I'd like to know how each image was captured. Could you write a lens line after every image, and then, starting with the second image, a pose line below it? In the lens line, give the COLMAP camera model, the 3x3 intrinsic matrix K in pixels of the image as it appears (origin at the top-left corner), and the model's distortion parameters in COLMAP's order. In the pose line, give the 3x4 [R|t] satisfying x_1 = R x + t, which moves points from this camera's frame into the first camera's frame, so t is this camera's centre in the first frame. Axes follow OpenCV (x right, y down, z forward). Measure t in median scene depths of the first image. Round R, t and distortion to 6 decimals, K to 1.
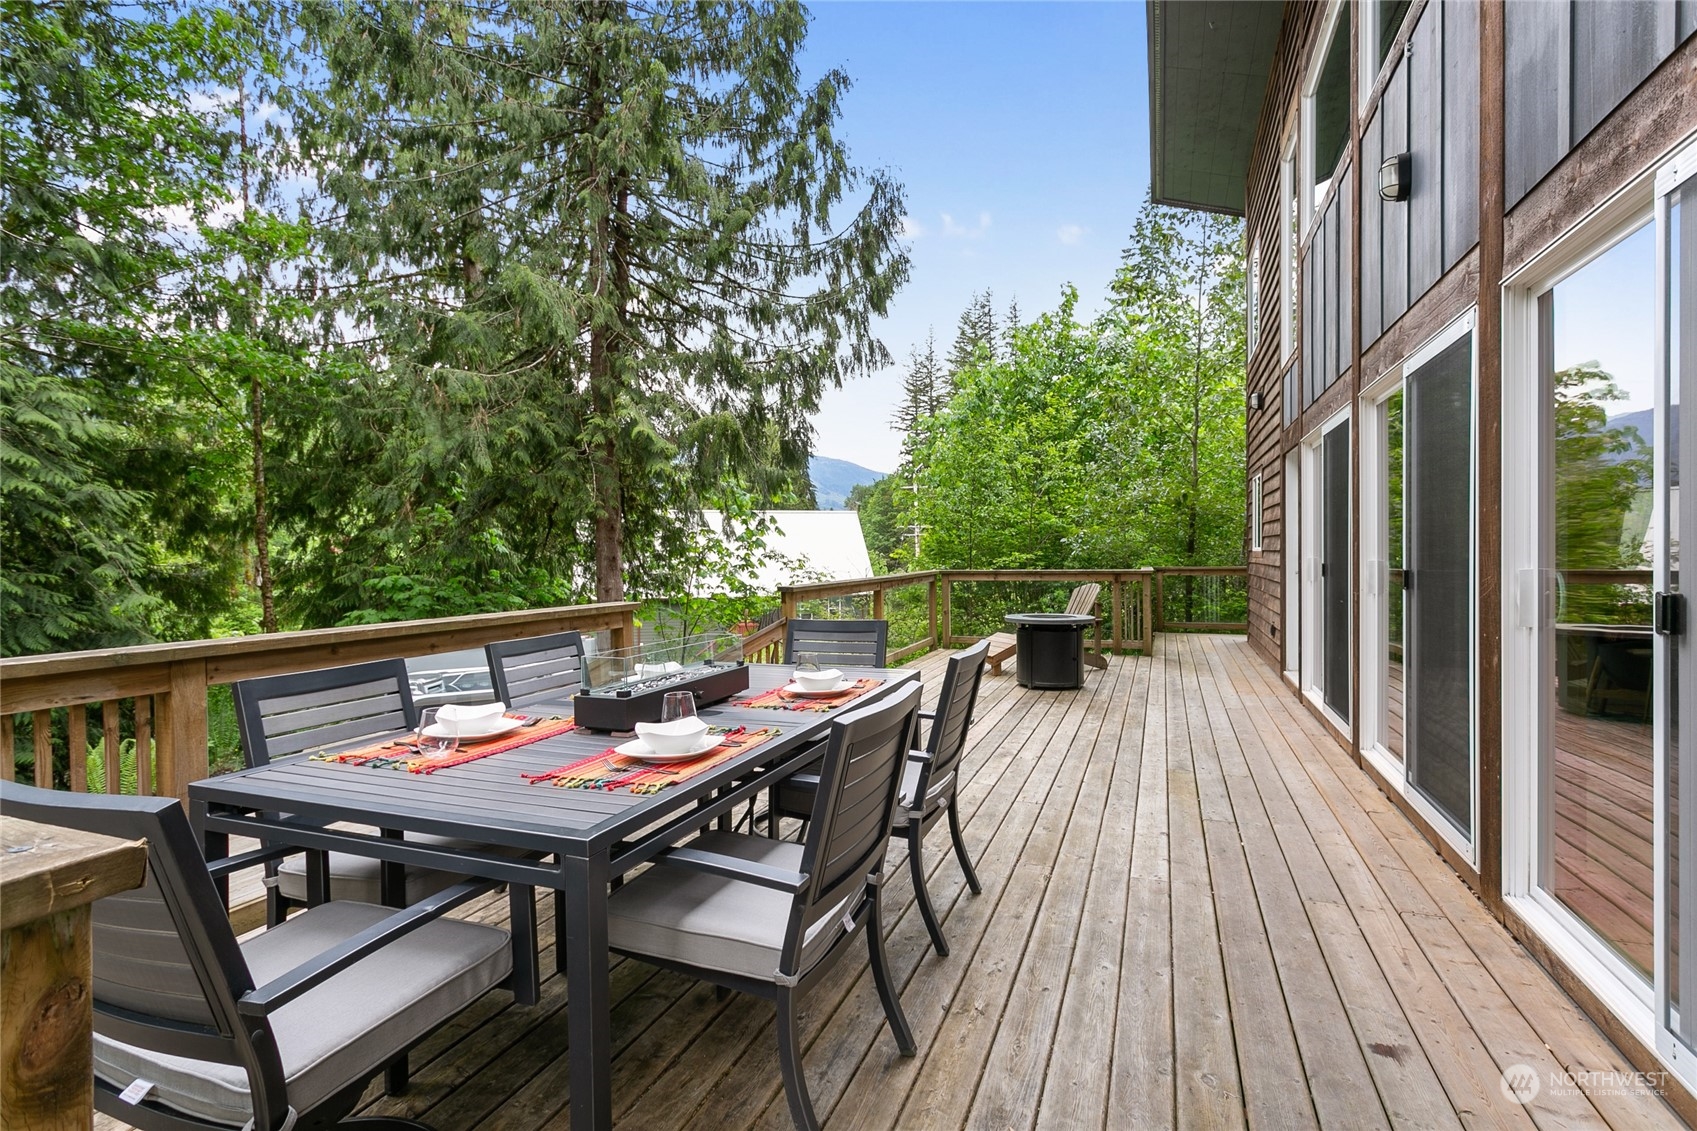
lens RADIAL K [[805.2, 0, 852.0], [0, 805.2, 555.9], [0, 0, 1]] dist [-0.000299, 0.000225]
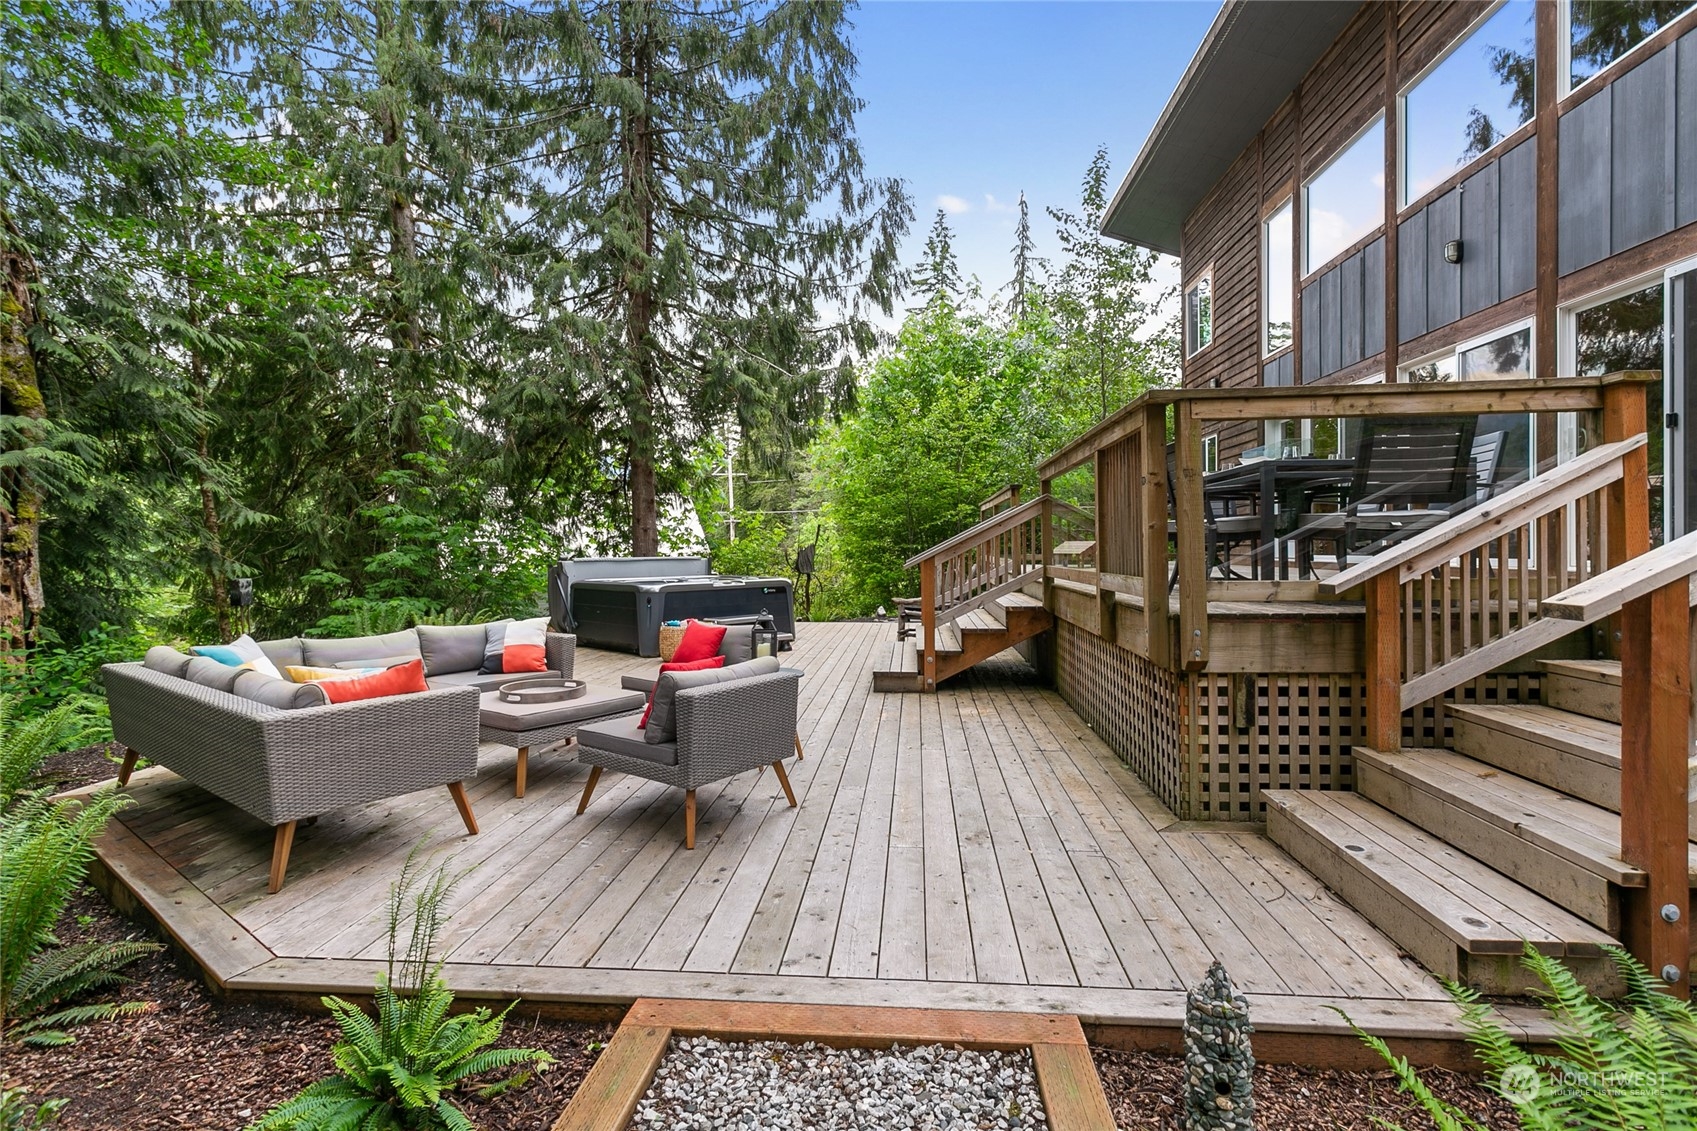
lens RADIAL K [[805.2, 0, 852.0], [0, 805.2, 555.9], [0, 0, 1]] dist [-0.000299, 0.000225]
pose [[0.957945, -0.000155, 0.286953, -0.529972], [-0.000730, 0.999995, 0.002977, 0.109927], [-0.286953, -0.003061, 0.957940, -0.190558]]
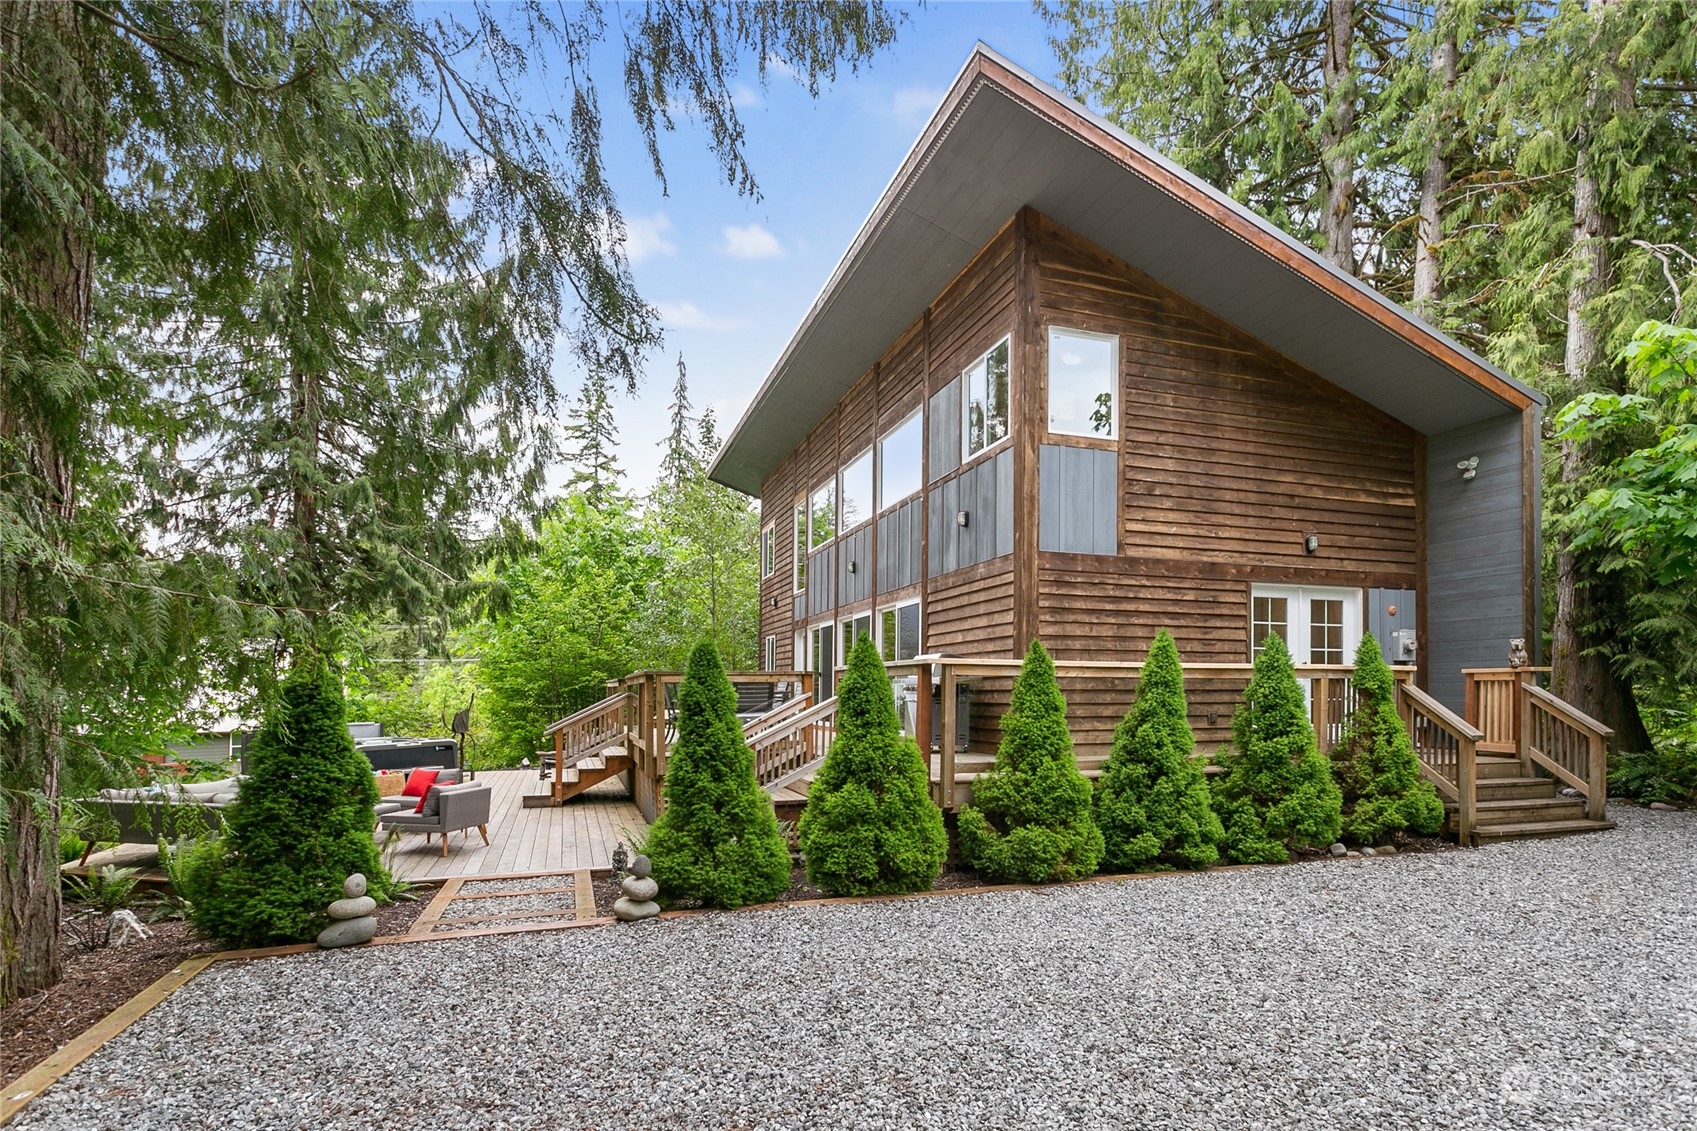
lens RADIAL K [[828.5, 0, 884.9], [0, 828.5, 667.5], [0, 0, 1]] dist [0.001649, 0.000362]
pose [[0.739842, 0.031033, 0.672065, -0.753378], [-0.005337, 0.999175, -0.040262, 0.067652], [-0.672760, 0.026200, 0.739397, -0.820678]]
